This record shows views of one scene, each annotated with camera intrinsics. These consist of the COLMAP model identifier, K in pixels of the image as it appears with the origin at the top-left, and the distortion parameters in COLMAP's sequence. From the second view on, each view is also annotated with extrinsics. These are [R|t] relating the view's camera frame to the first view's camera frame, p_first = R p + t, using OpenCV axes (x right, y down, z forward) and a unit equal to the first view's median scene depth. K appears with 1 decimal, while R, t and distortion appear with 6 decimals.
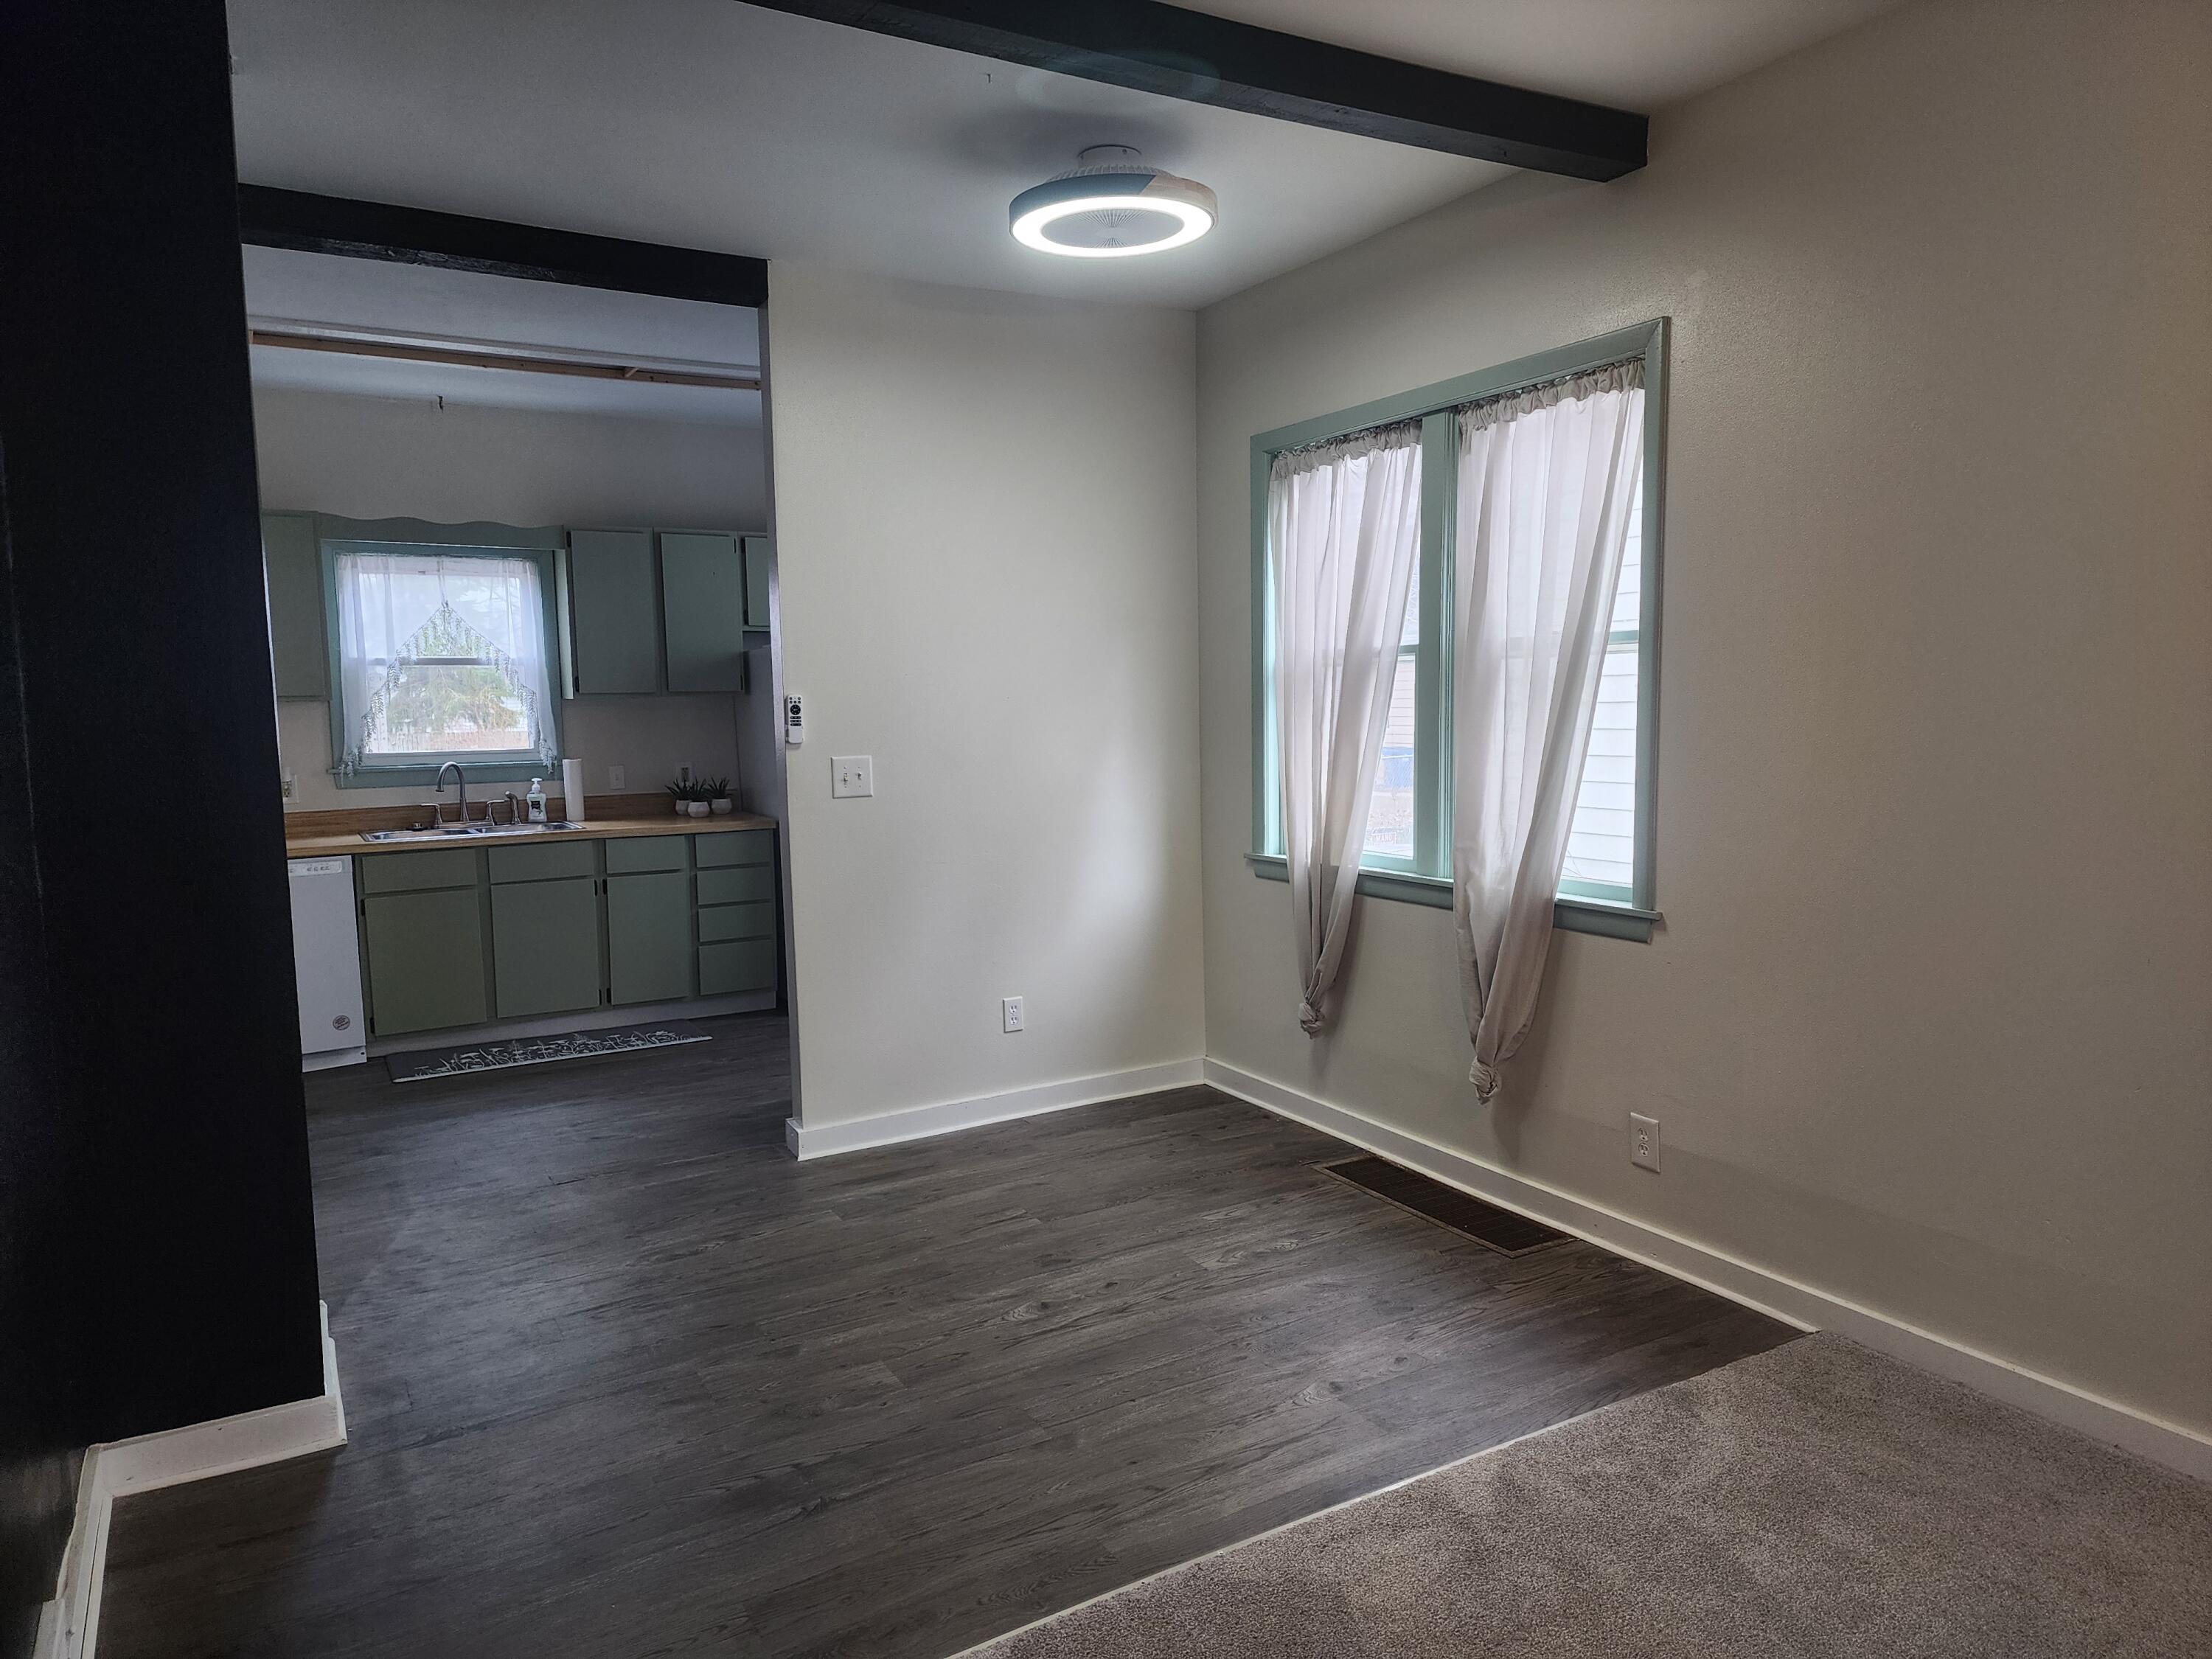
lens RADIAL K [[1474.0, 0, 1102.5], [0, 1474.0, 823.9], [0, 0, 1]] dist [0.052109, -0.019182]
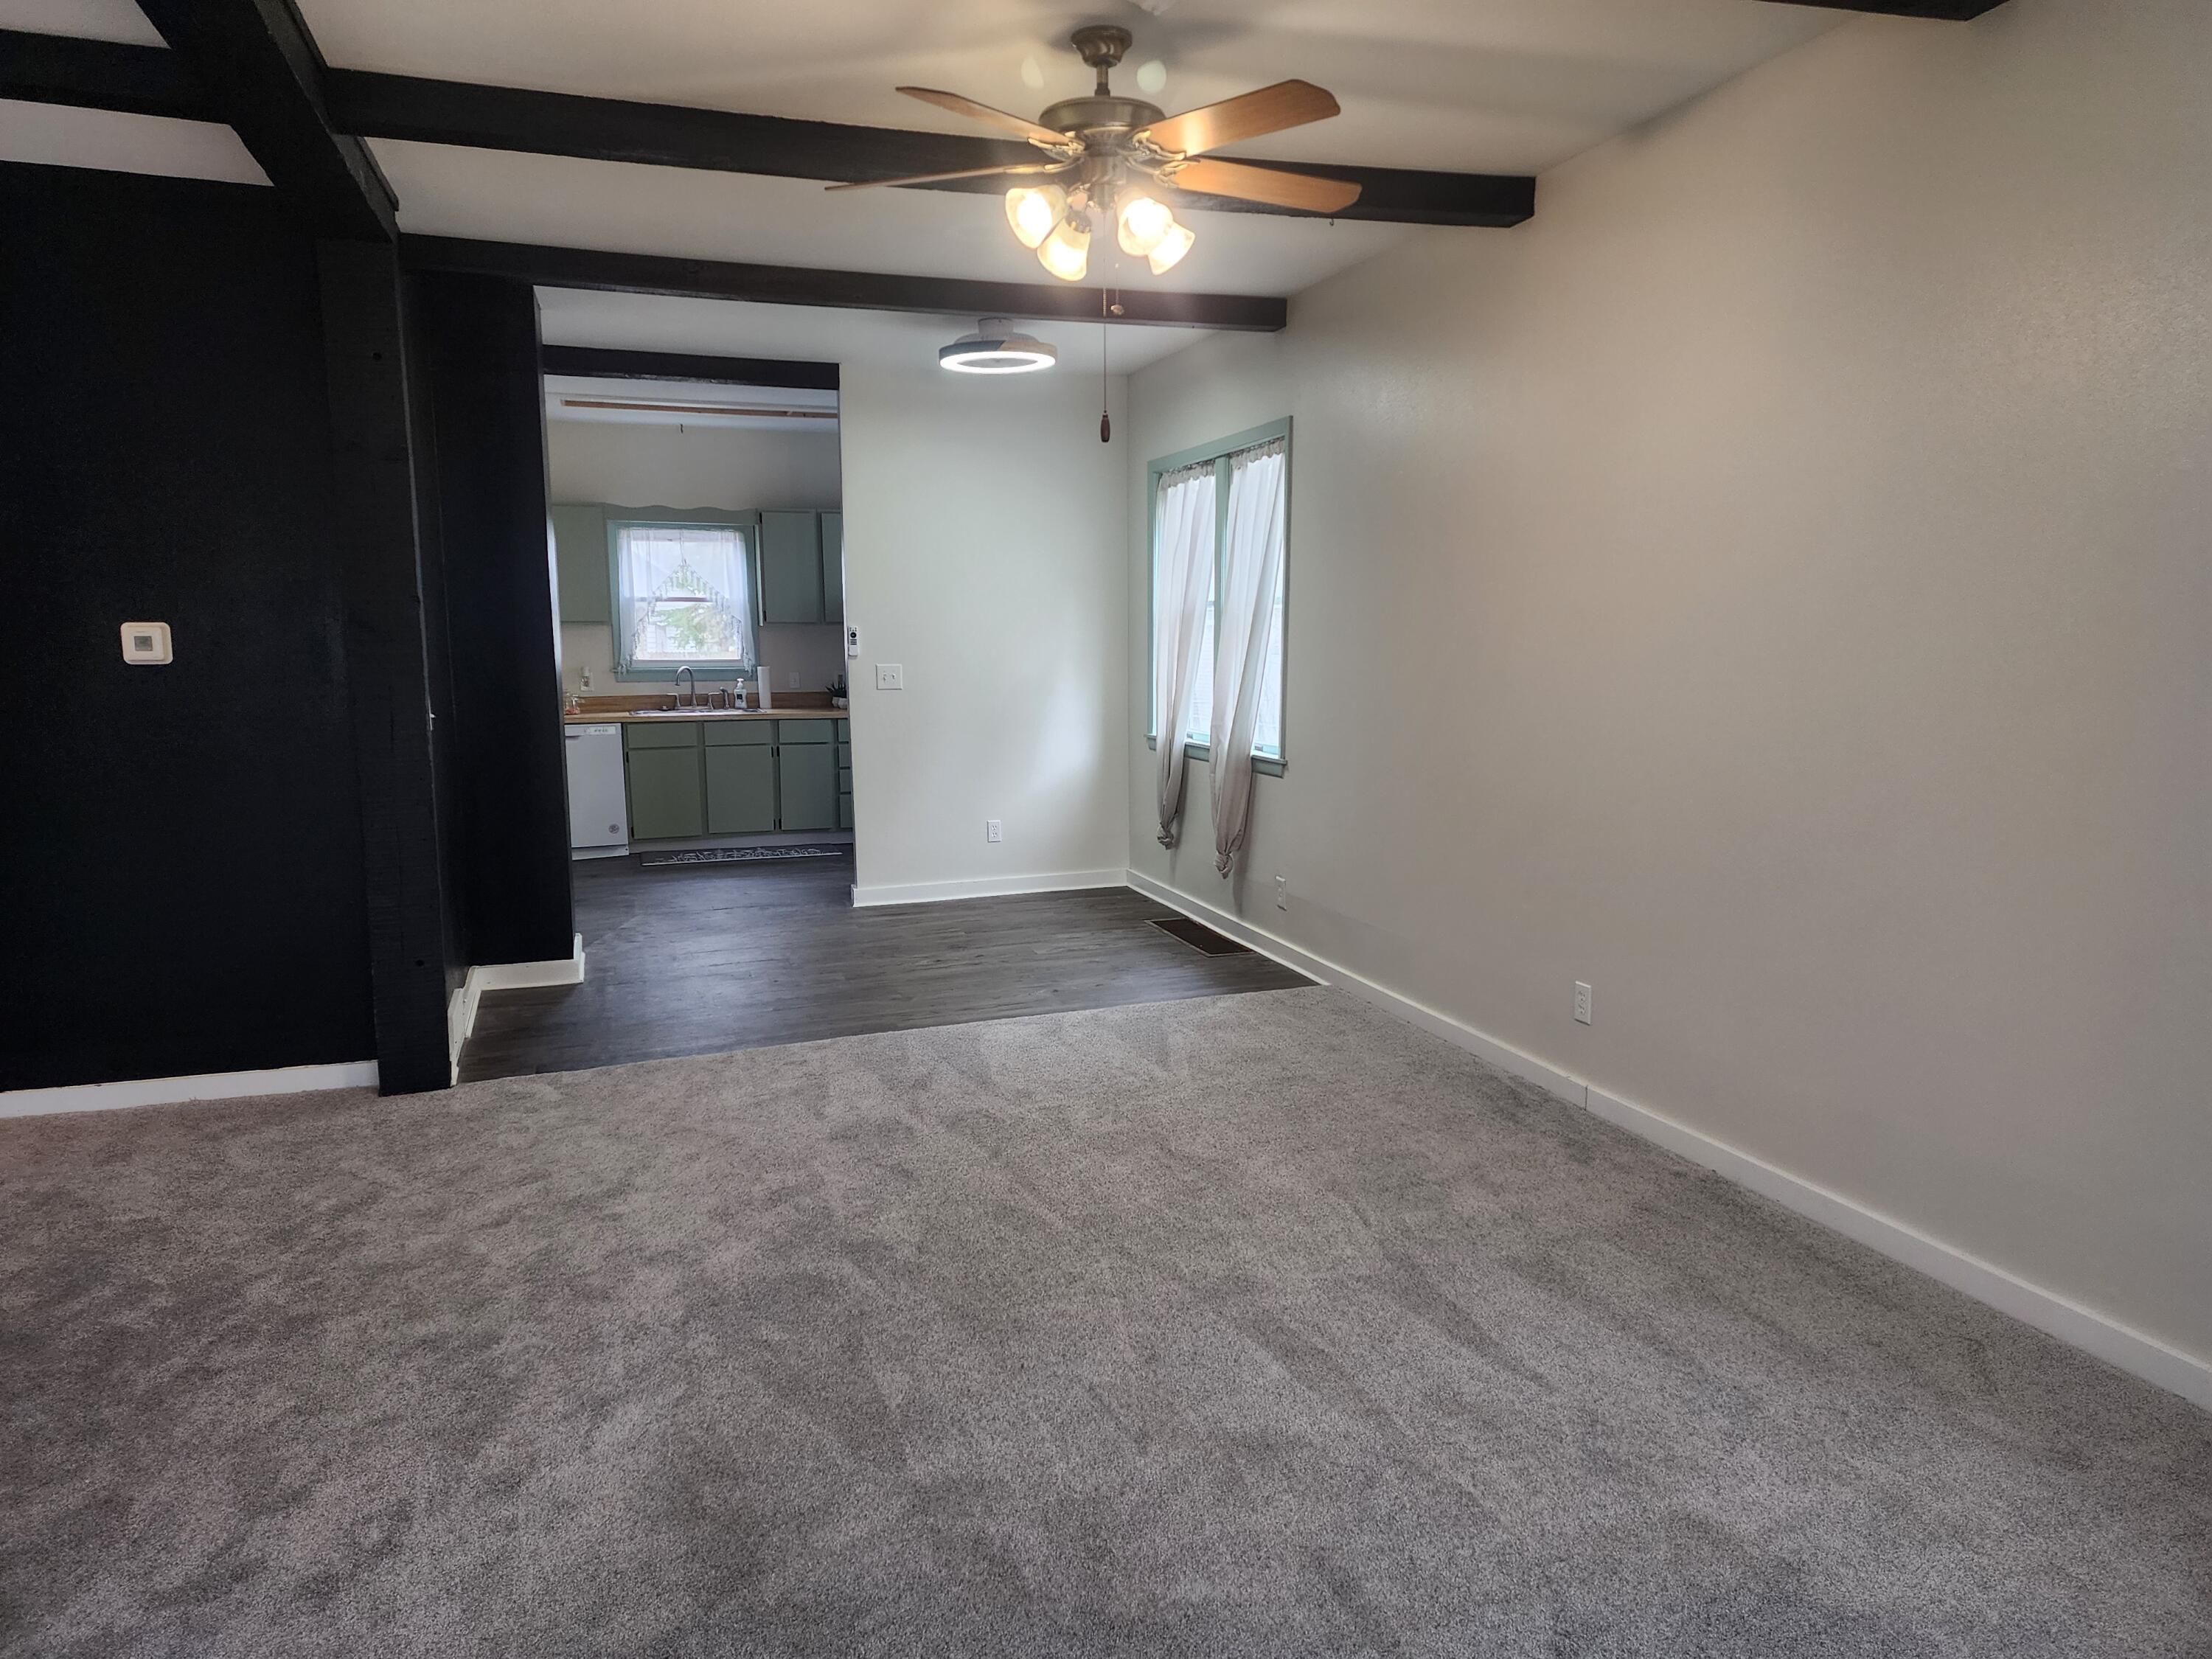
lens RADIAL K [[1474.0, 0, 1119.7], [0, 1474.0, 832.7], [0, 0, 1]] dist [0.052109, -0.019182]
pose [[0.982673, 0.040012, -0.180980, 0.360733], [-0.030467, 0.998009, 0.055220, 0.040085], [0.182829, -0.048749, 0.981935, -0.534674]]
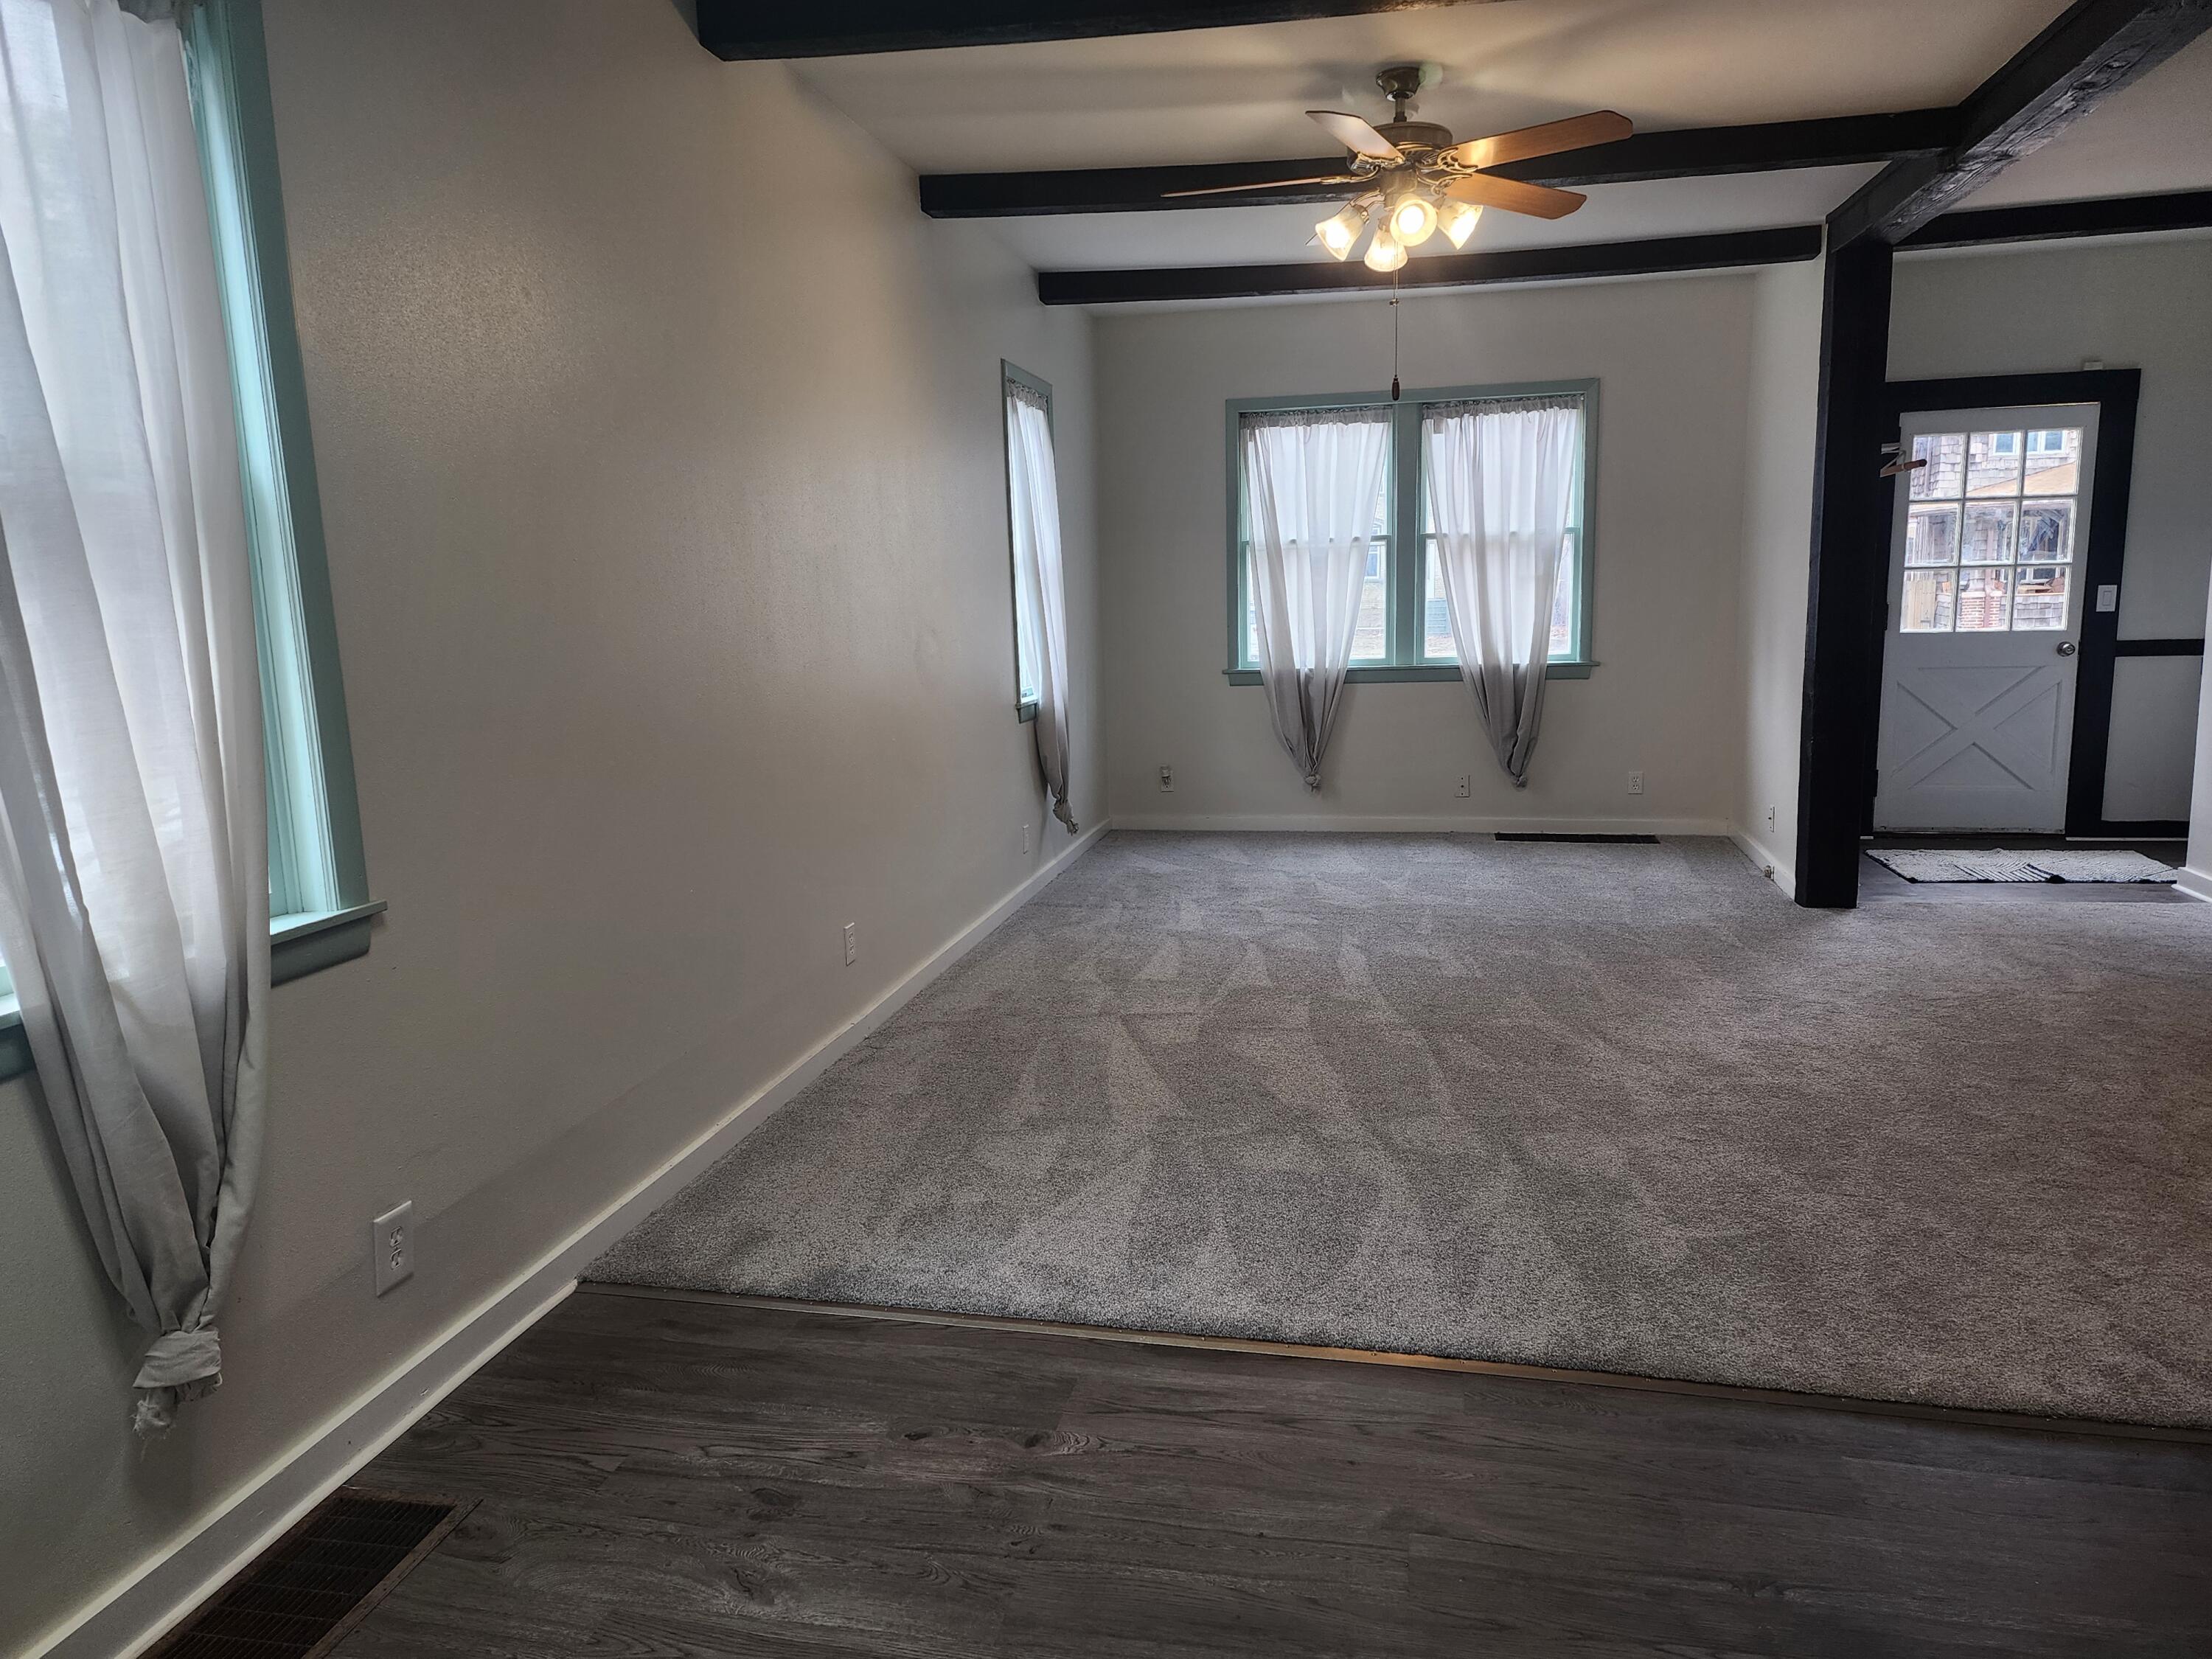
lens RADIAL K [[1474.0, 0, 1104.1], [0, 1474.0, 834.4], [0, 0, 1]] dist [0.052109, -0.019182]
pose [[-0.753401, -0.069612, 0.653866, -0.225527], [0.096241, 0.971999, 0.214372, -0.059764], [-0.650480, 0.224437, -0.725606, 0.921673]]
